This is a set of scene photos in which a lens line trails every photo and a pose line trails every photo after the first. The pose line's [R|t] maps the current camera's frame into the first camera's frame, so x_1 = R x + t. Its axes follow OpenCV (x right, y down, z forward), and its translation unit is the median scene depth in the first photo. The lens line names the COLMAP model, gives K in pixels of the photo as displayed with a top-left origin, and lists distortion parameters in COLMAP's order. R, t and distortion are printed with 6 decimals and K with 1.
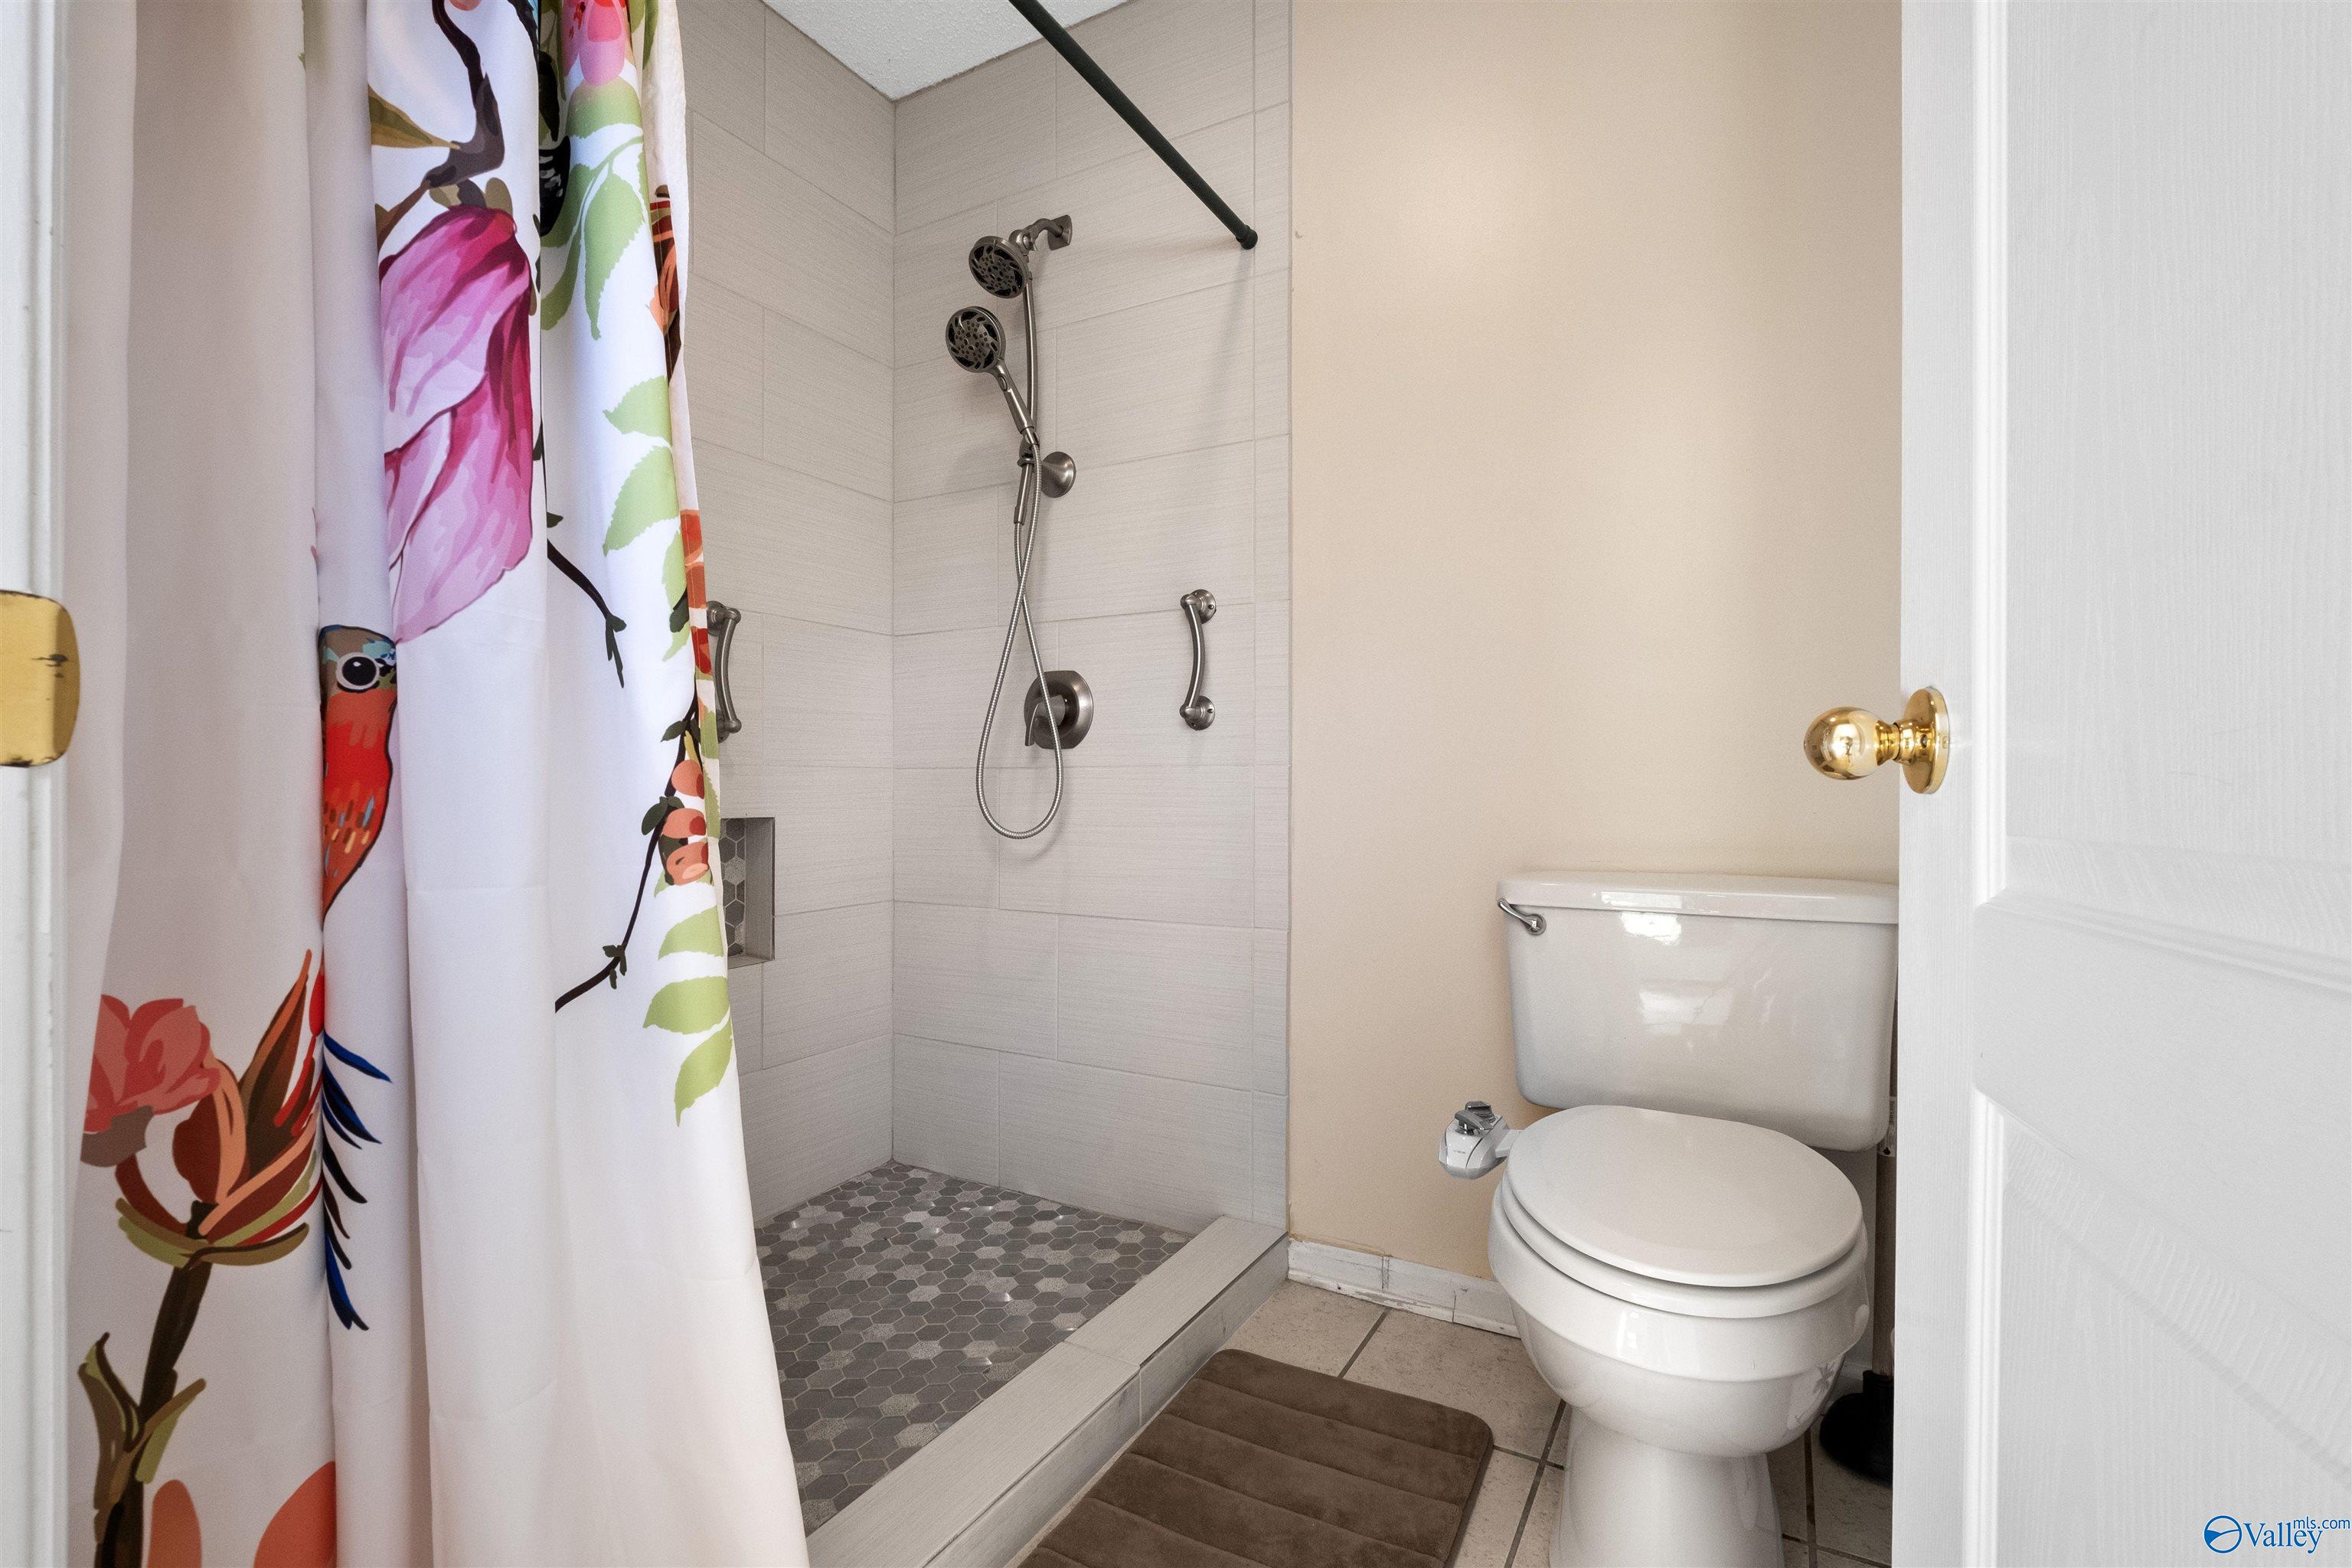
lens RADIAL K [[1035.6, 0, 1181.2], [0, 1035.6, 787.2], [0, 0, 1]] dist [-0.001495, -0.000150]
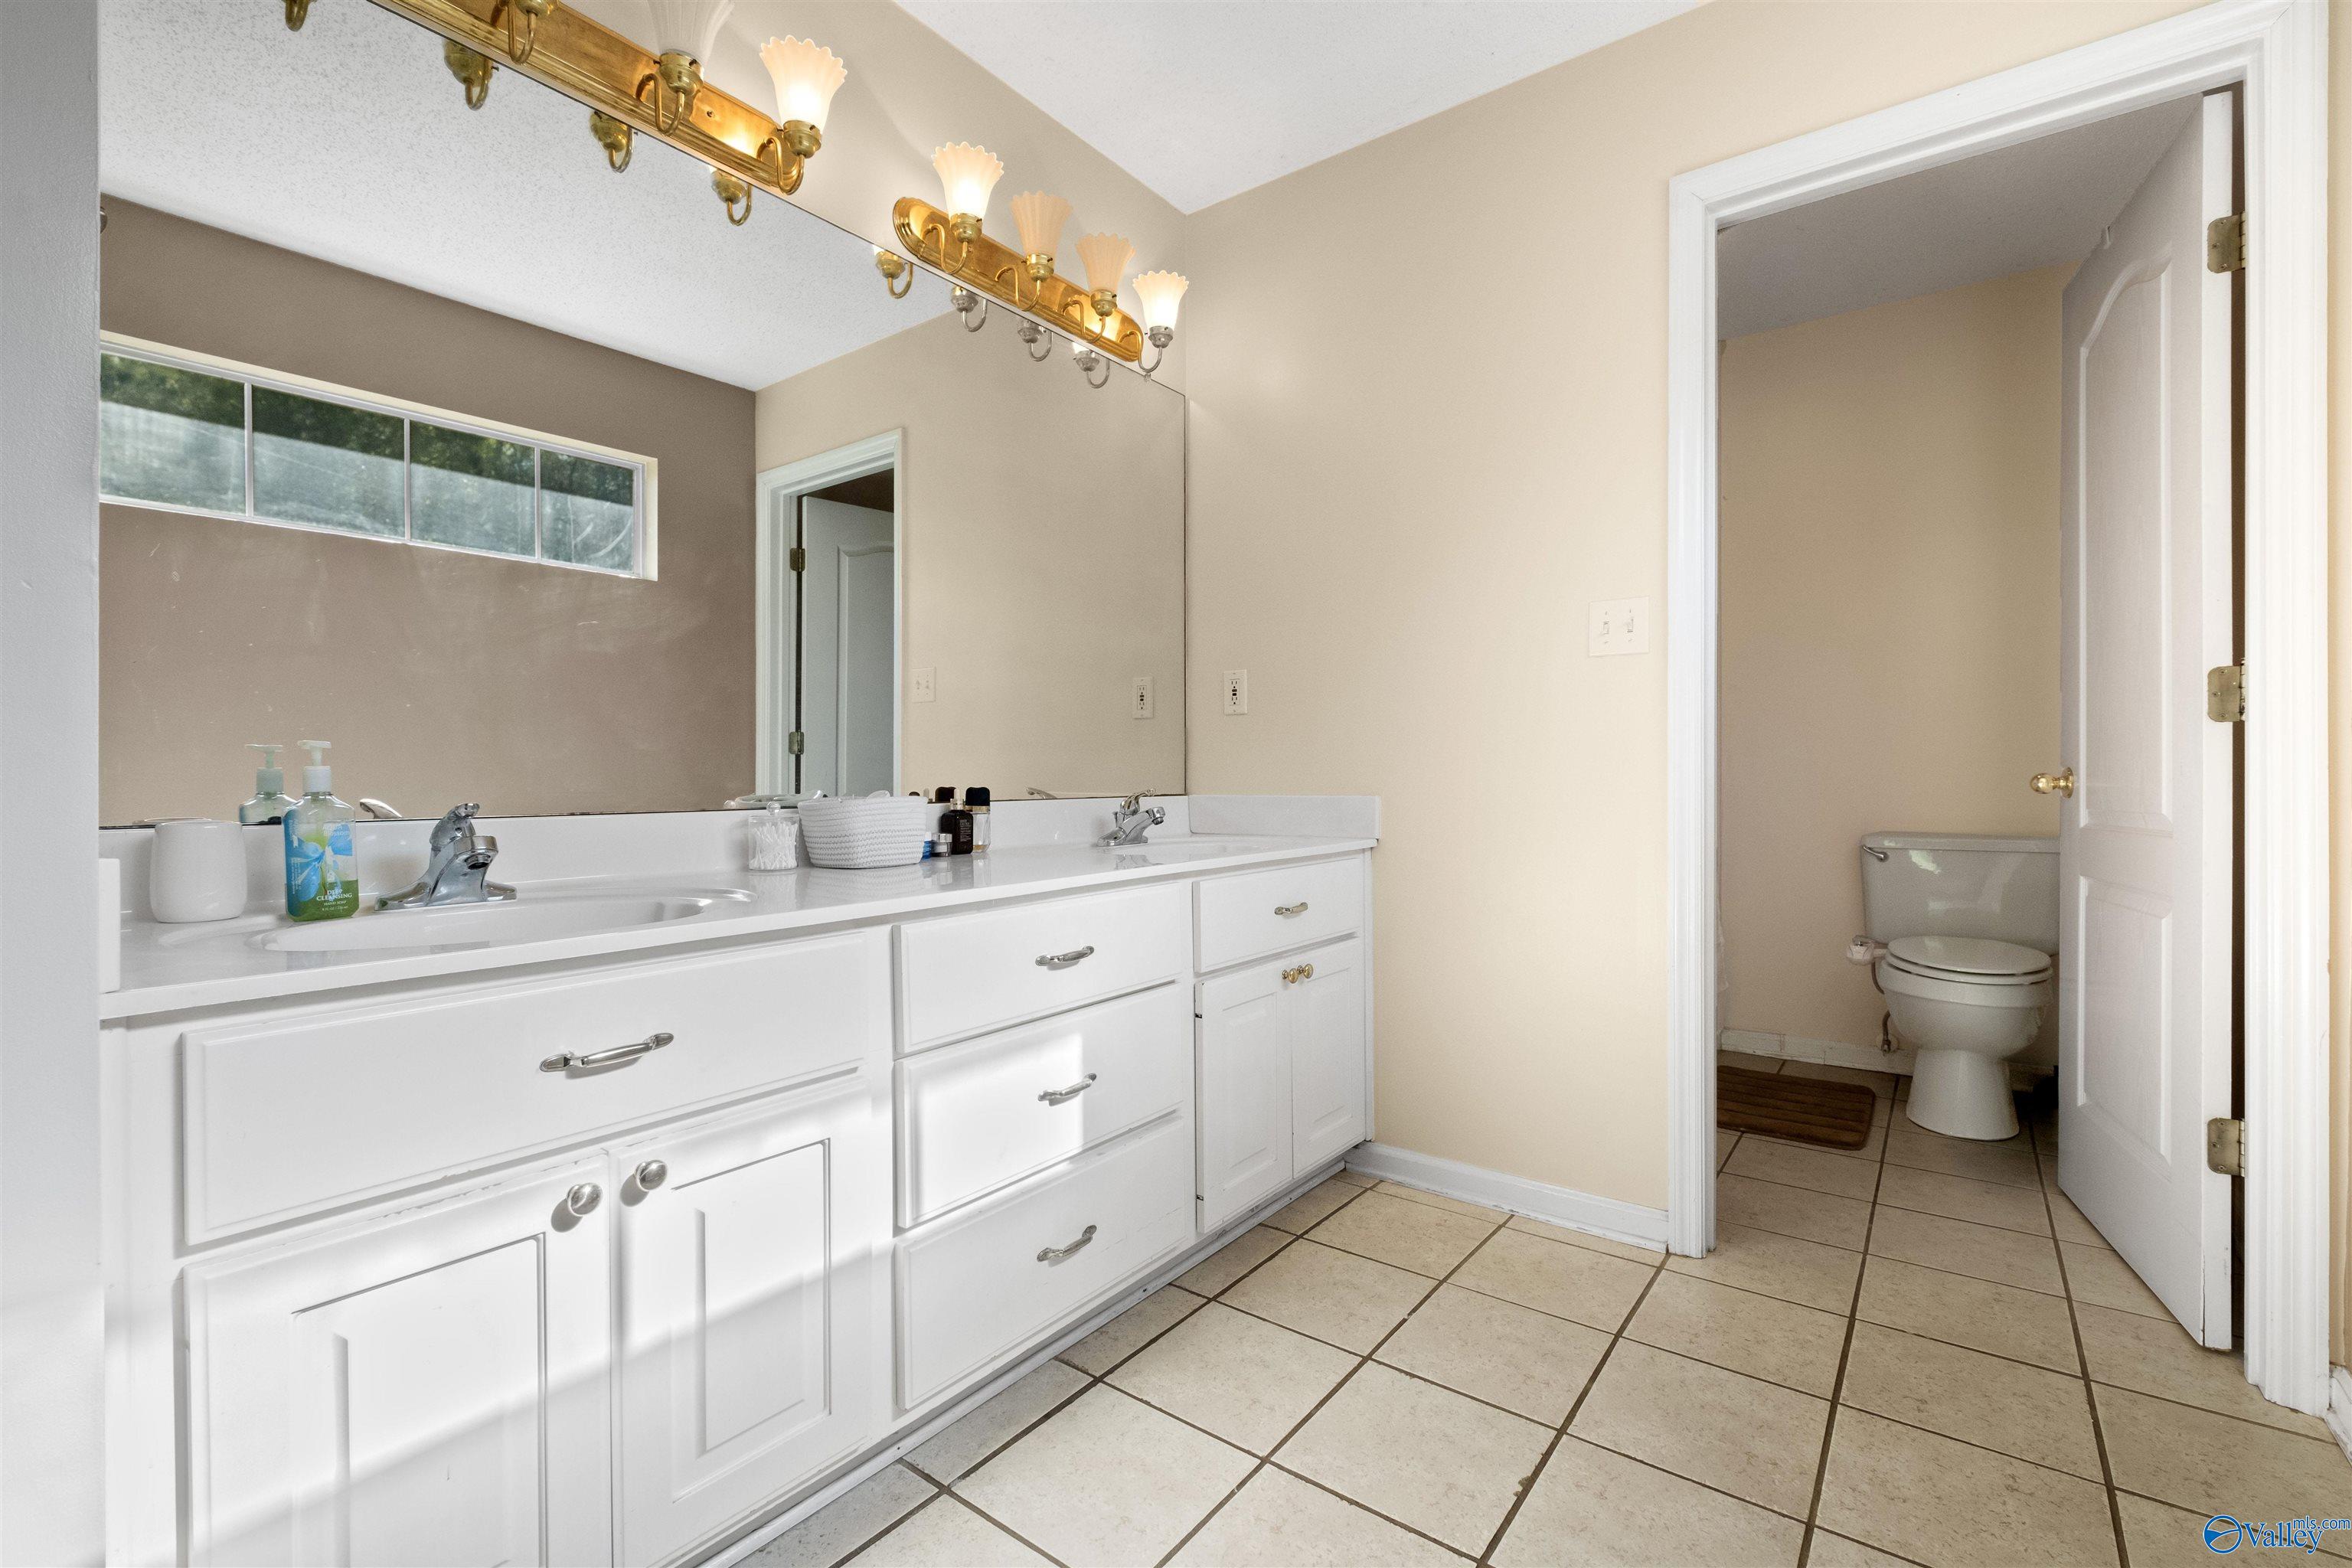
lens RADIAL K [[1035.6, 0, 1173.5], [0, 1035.6, 782.6], [0, 0, 1]] dist [-0.001495, -0.000150]
pose [[0.993110, -0.001752, -0.117169, -1.796827], [0.001036, 0.999980, -0.006173, -0.027085], [0.117178, 0.006010, 0.993093, -2.712336]]
